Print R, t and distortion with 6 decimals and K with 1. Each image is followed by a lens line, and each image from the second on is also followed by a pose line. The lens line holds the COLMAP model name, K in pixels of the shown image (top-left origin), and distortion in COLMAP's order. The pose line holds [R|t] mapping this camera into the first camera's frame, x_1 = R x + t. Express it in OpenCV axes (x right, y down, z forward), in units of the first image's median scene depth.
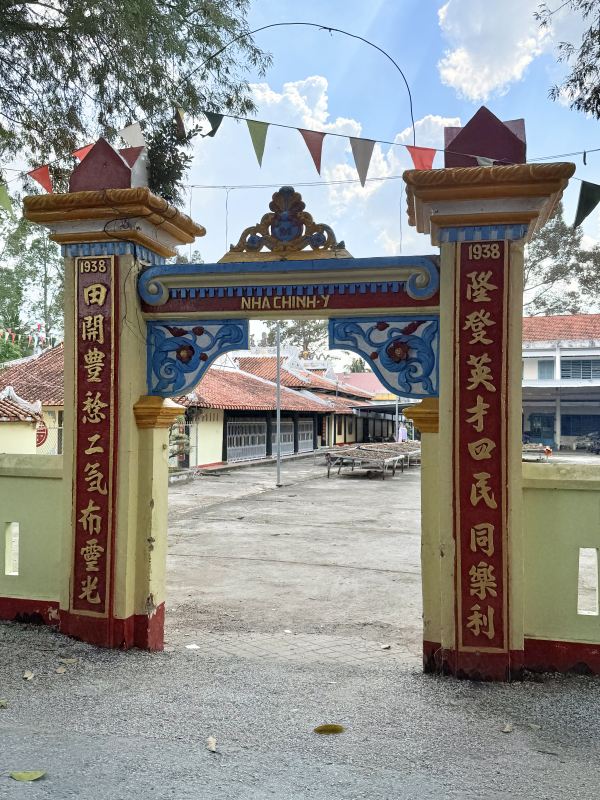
lens RADIAL K [[687.0, 0, 300.0], [0, 687.0, 400.0], [0, 0, 1]] dist [0.069028, 0.000149]
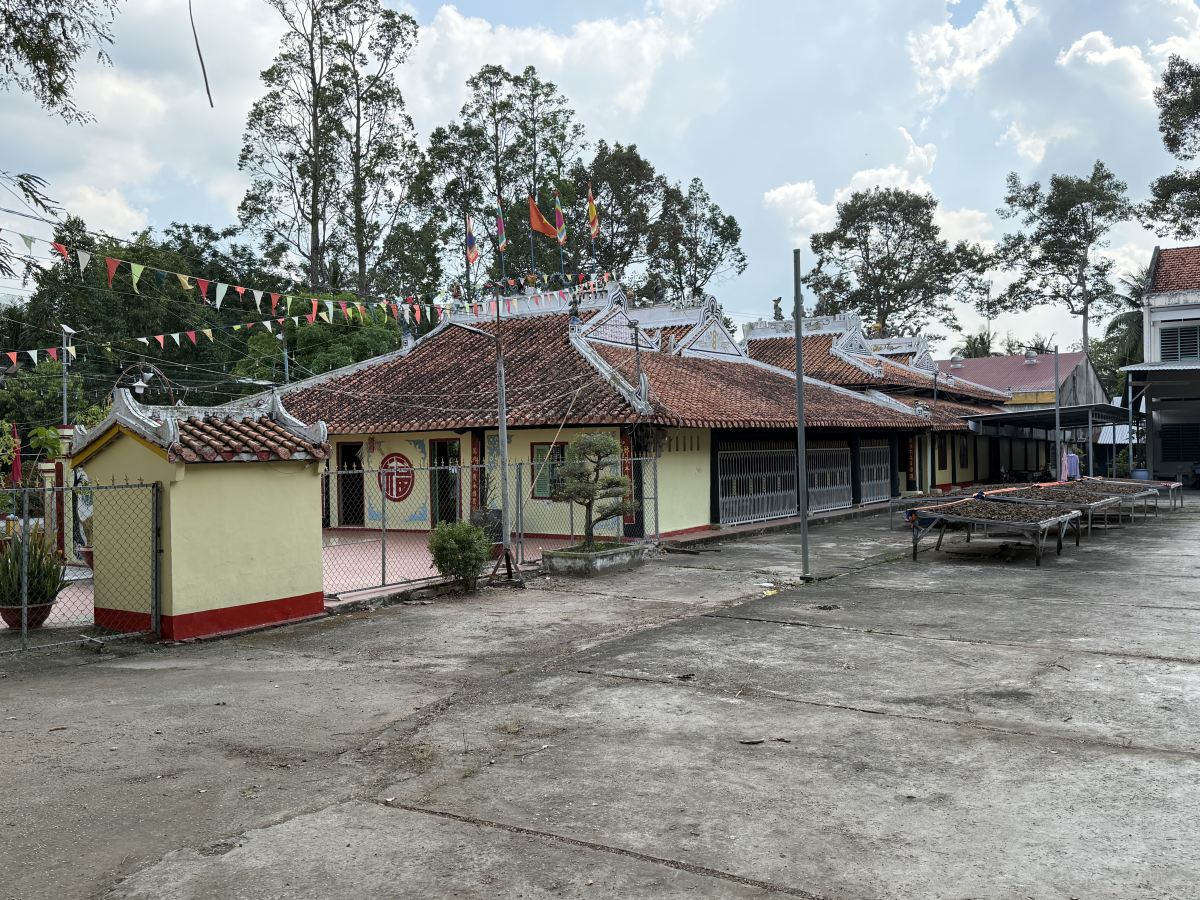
lens RADIAL K [[1022.9, 0, 600.0], [0, 1022.9, 450.0], [0, 0, 1]] dist [0.149703, -0.289712]
pose [[0.964247, -0.025931, -0.263733, 0.018087], [0.034021, 0.999079, 0.026156, 0.006333], [0.262812, -0.034193, 0.964241, 0.192597]]
